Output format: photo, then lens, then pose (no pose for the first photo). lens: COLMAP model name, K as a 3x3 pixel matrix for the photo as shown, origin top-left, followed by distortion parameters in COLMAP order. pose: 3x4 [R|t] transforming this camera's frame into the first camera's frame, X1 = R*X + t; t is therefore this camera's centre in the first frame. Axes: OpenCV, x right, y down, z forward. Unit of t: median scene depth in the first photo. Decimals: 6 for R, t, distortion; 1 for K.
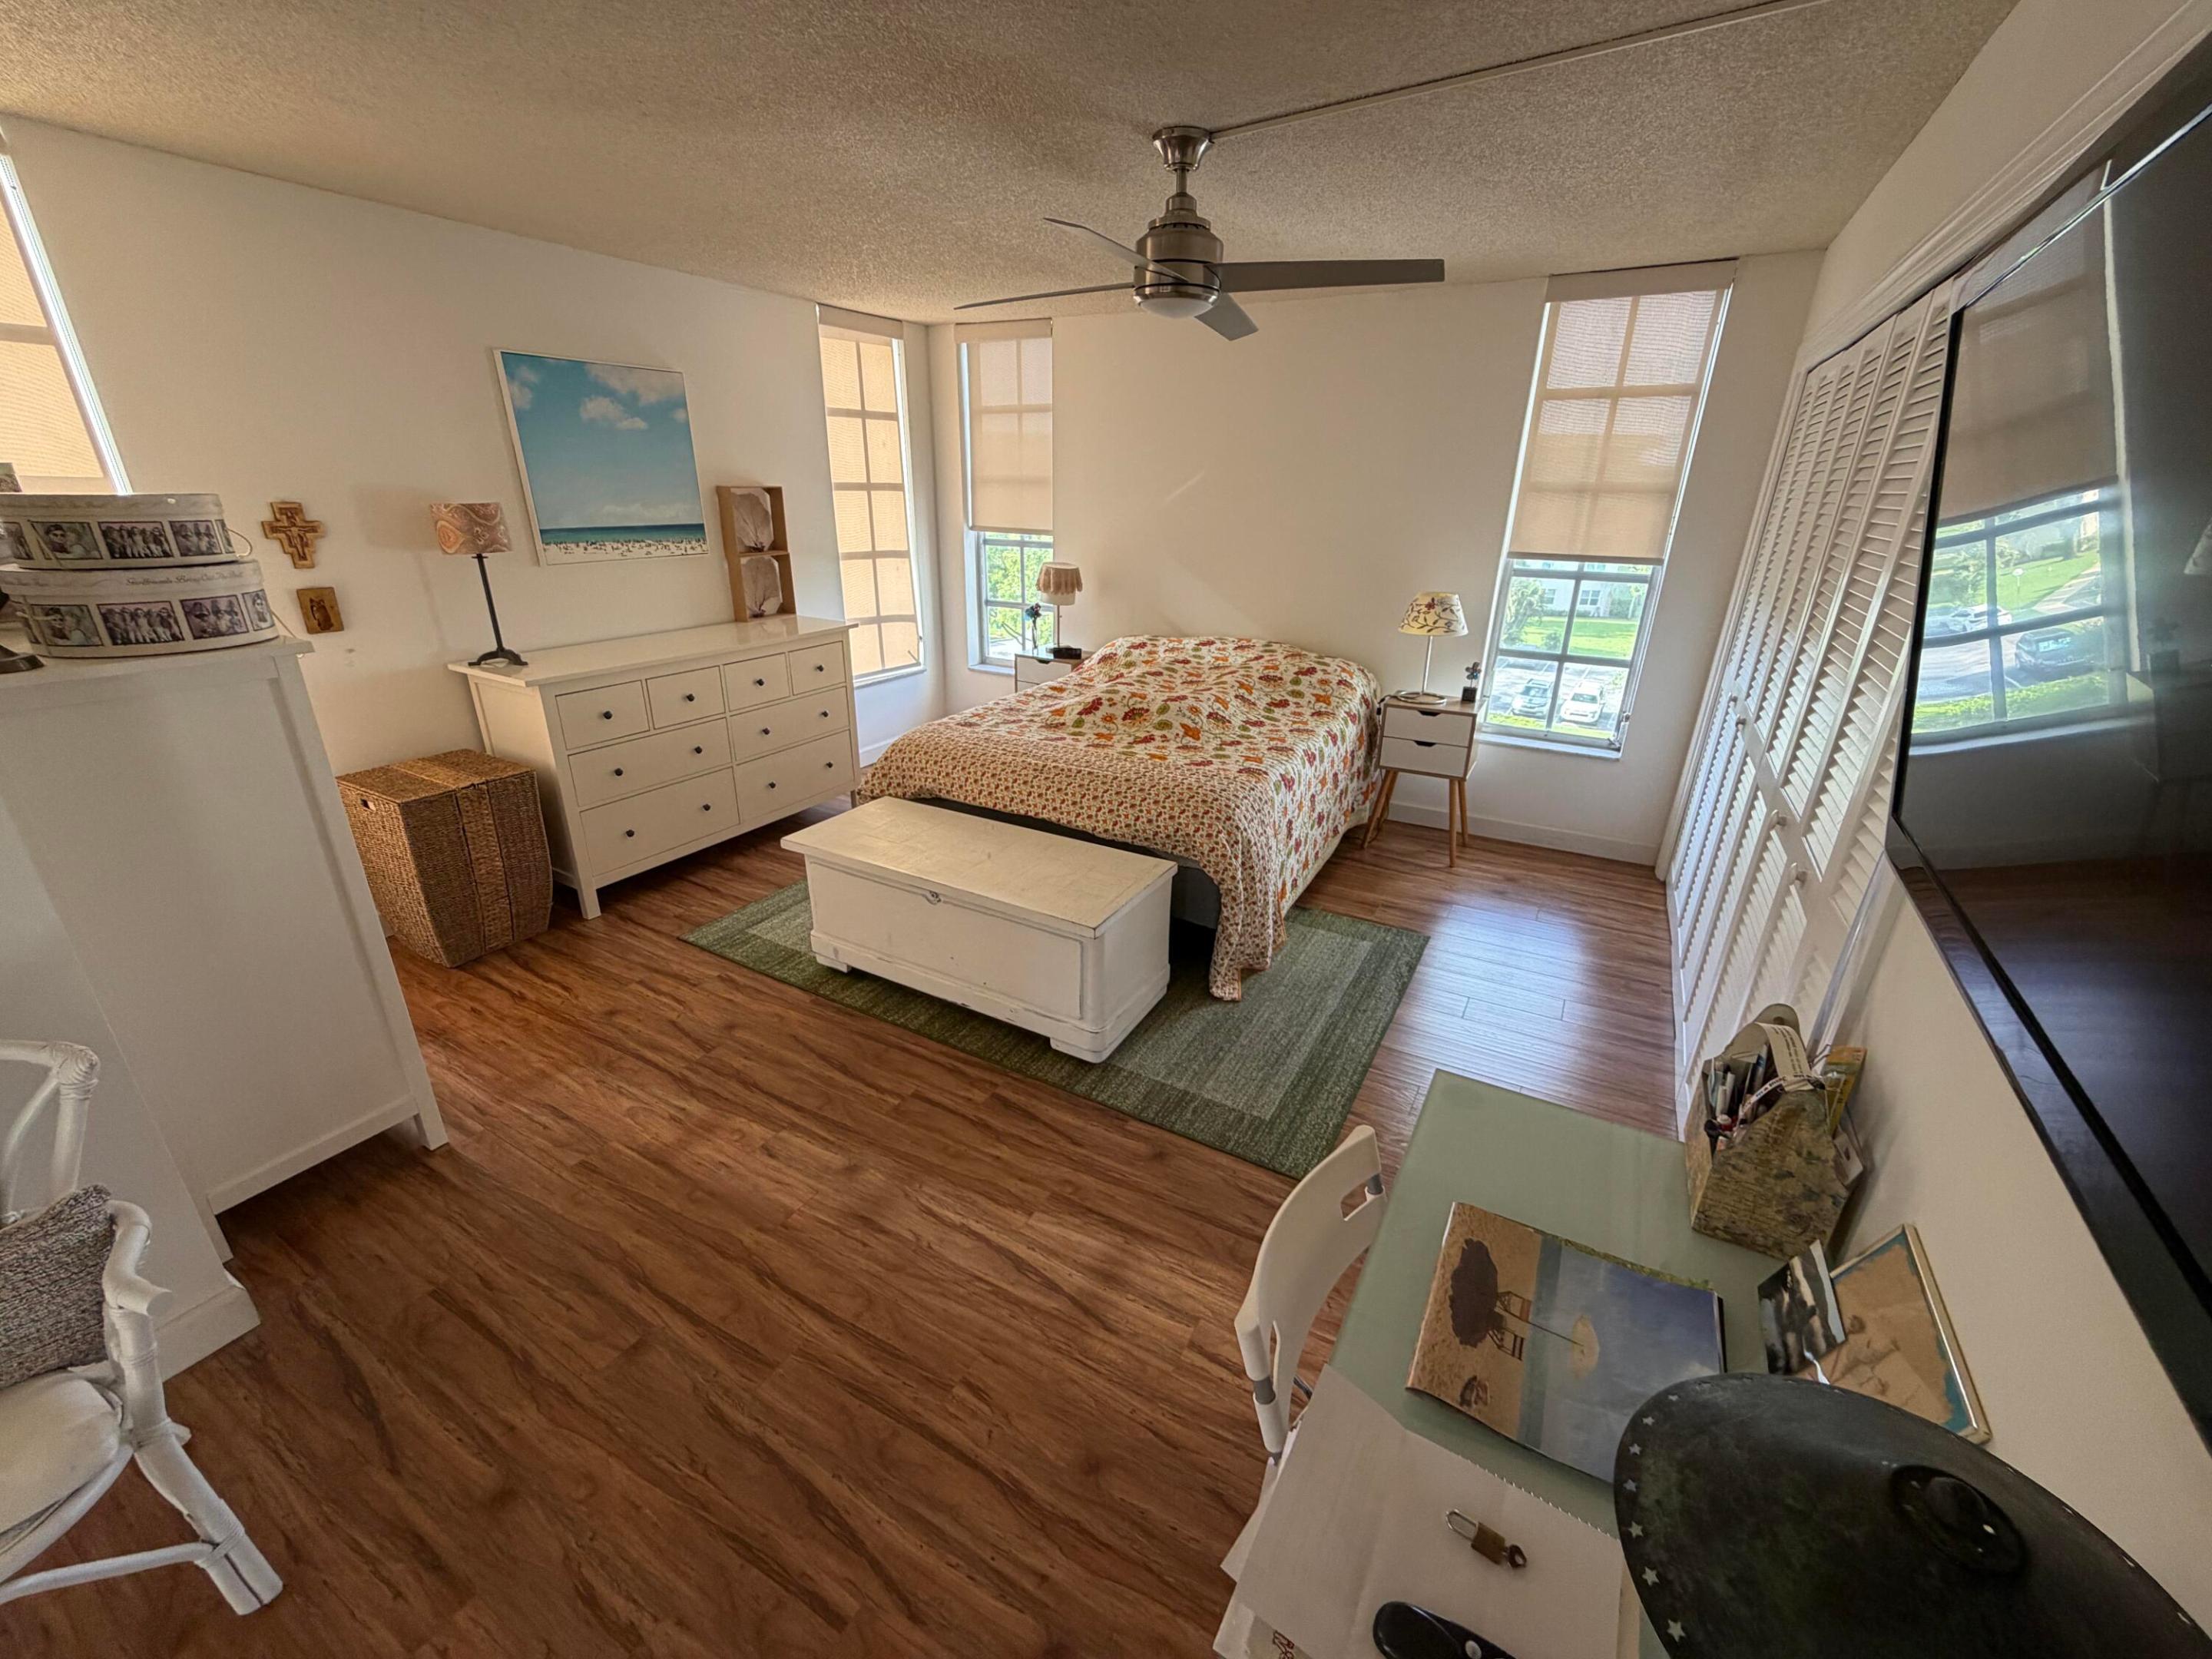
lens RADIAL K [[881.2, 0, 1101.6], [0, 881.2, 830.3], [0, 0, 1]] dist [-0.001227, 0.000309]
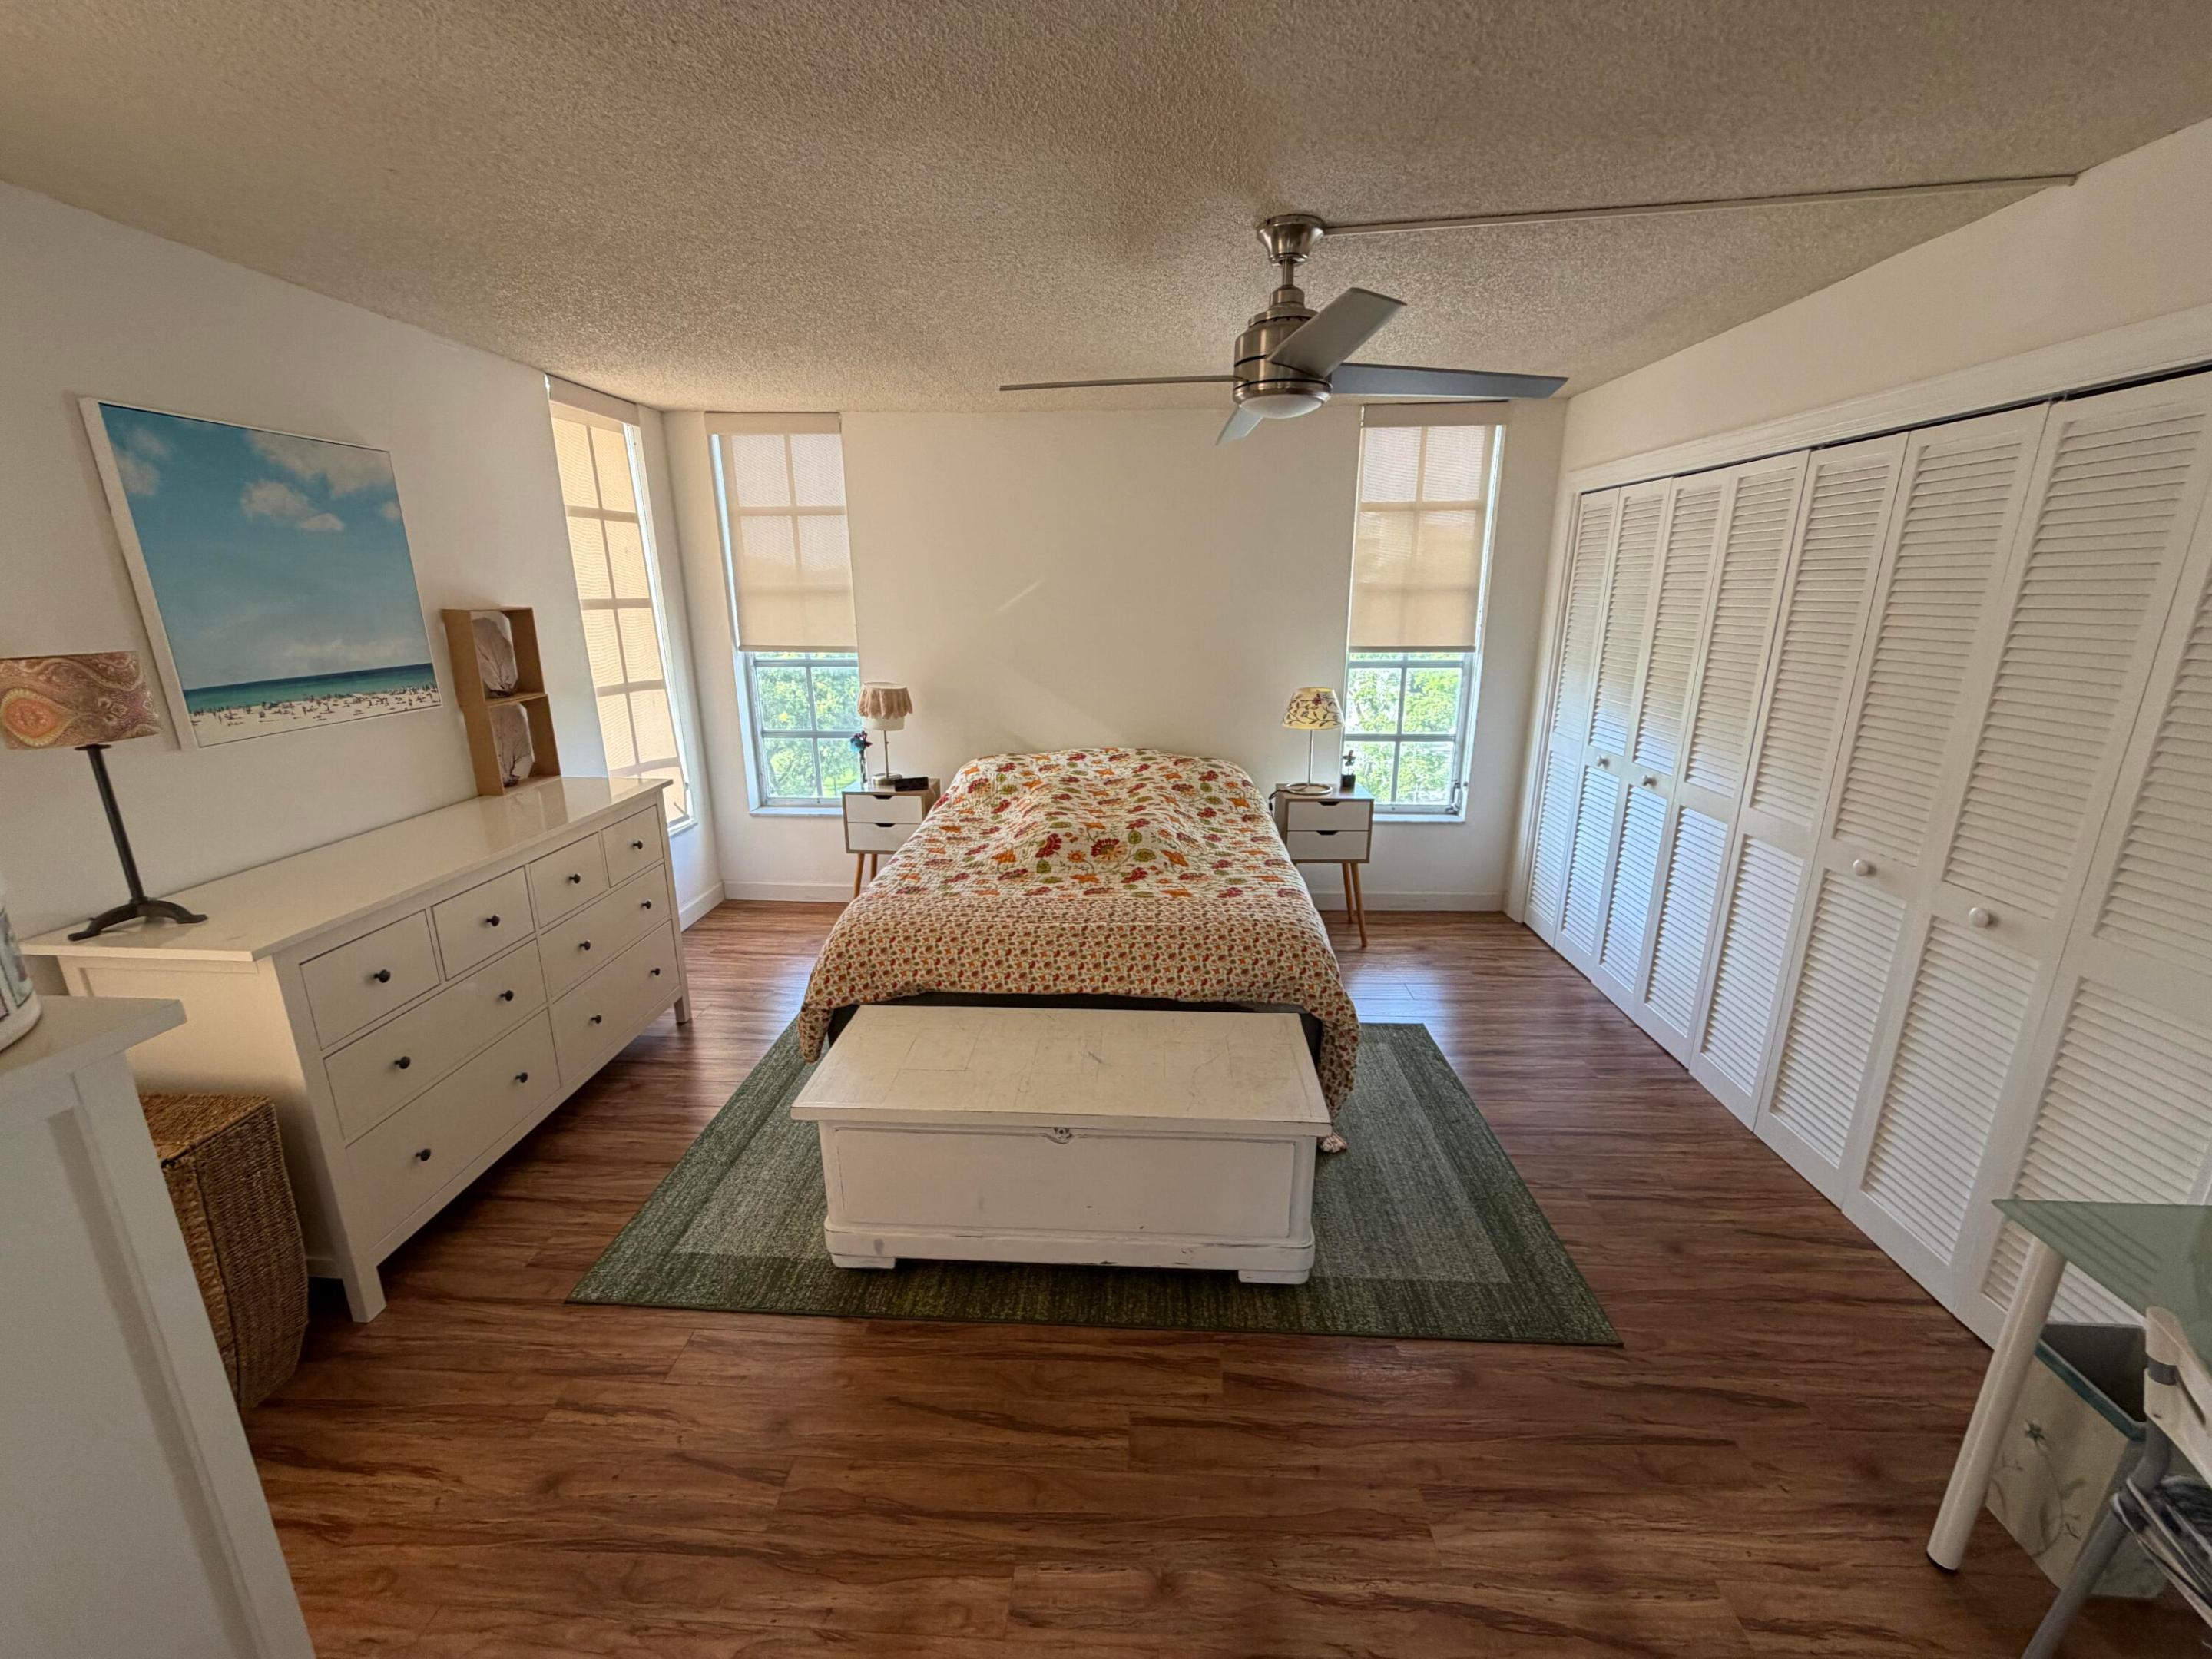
lens RADIAL K [[881.2, 0, 1101.4], [0, 881.2, 828.5], [0, 0, 1]] dist [-0.001227, 0.000309]
pose [[0.892680, -0.136993, 0.429365, -0.329787], [0.181284, 0.981360, -0.063791, -0.092494], [-0.412623, 0.134782, 0.900875, 0.203342]]
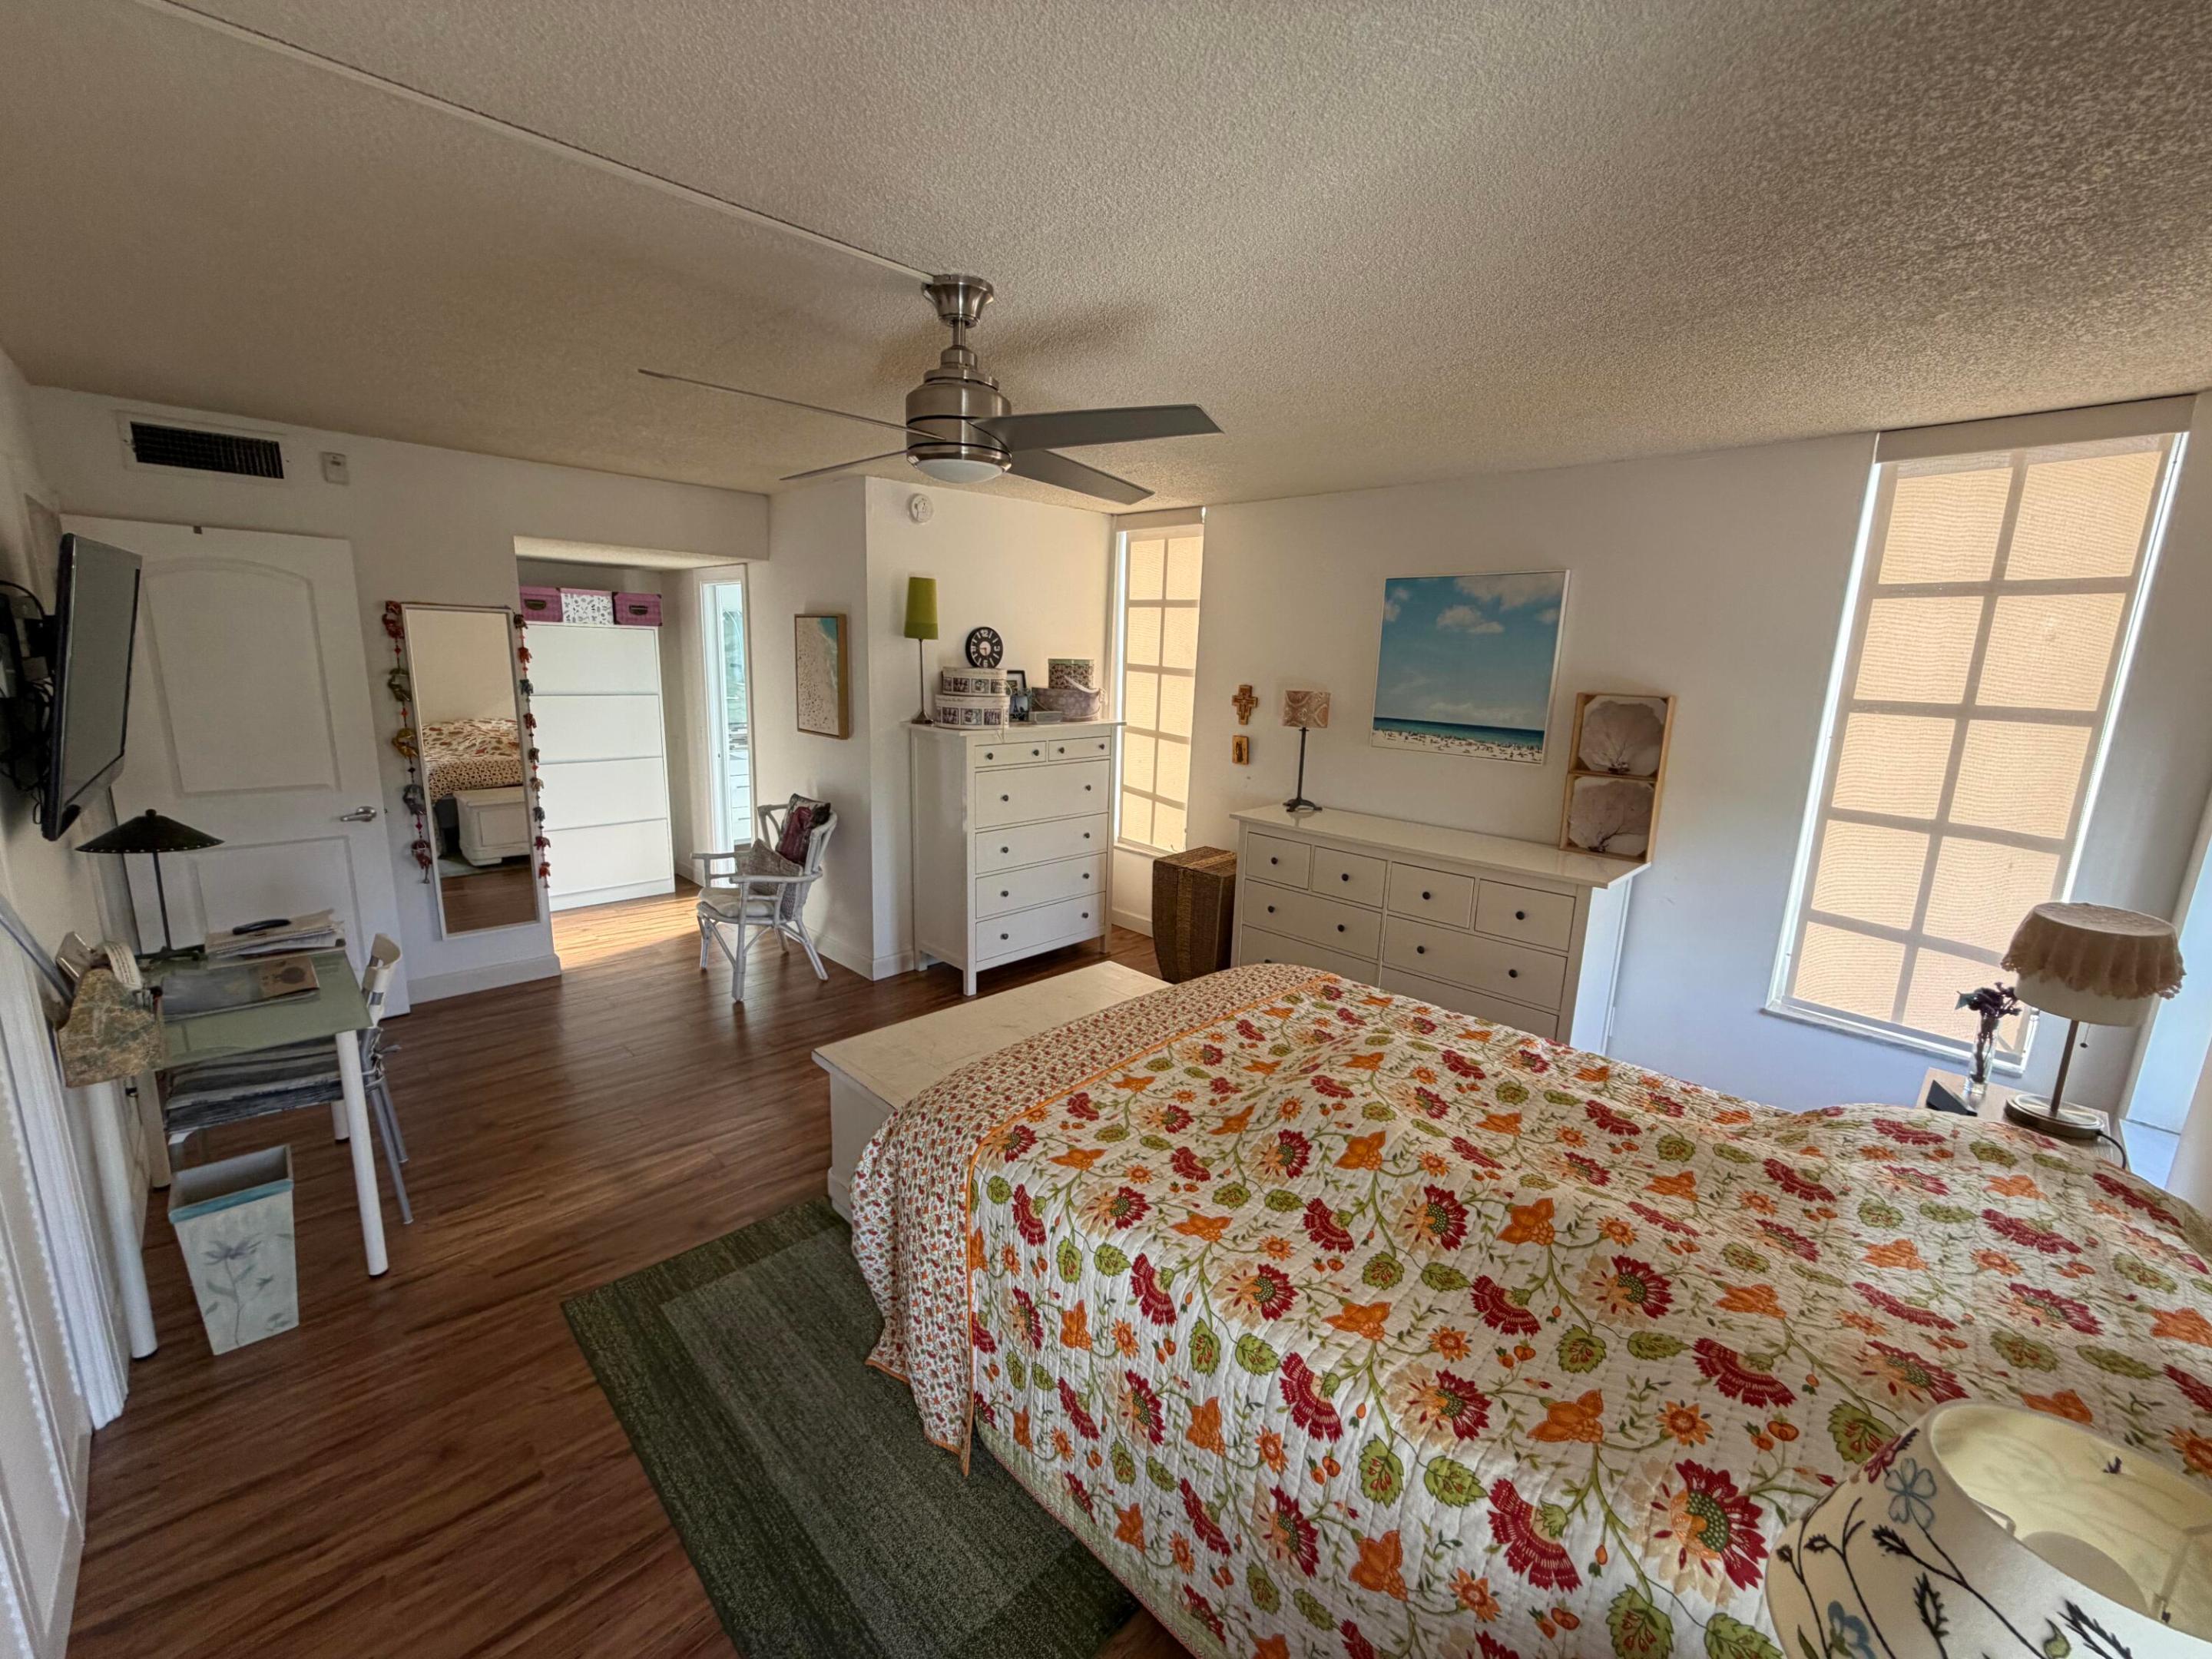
lens RADIAL K [[881.2, 0, 1089.7], [0, 881.2, 822.8], [0, 0, 1]] dist [-0.001227, 0.000309]
pose [[-0.279062, 0.159936, -0.946861, 0.569315], [-0.387874, 0.883243, 0.263506, -0.356994], [0.878452, 0.440797, -0.184444, 0.889264]]
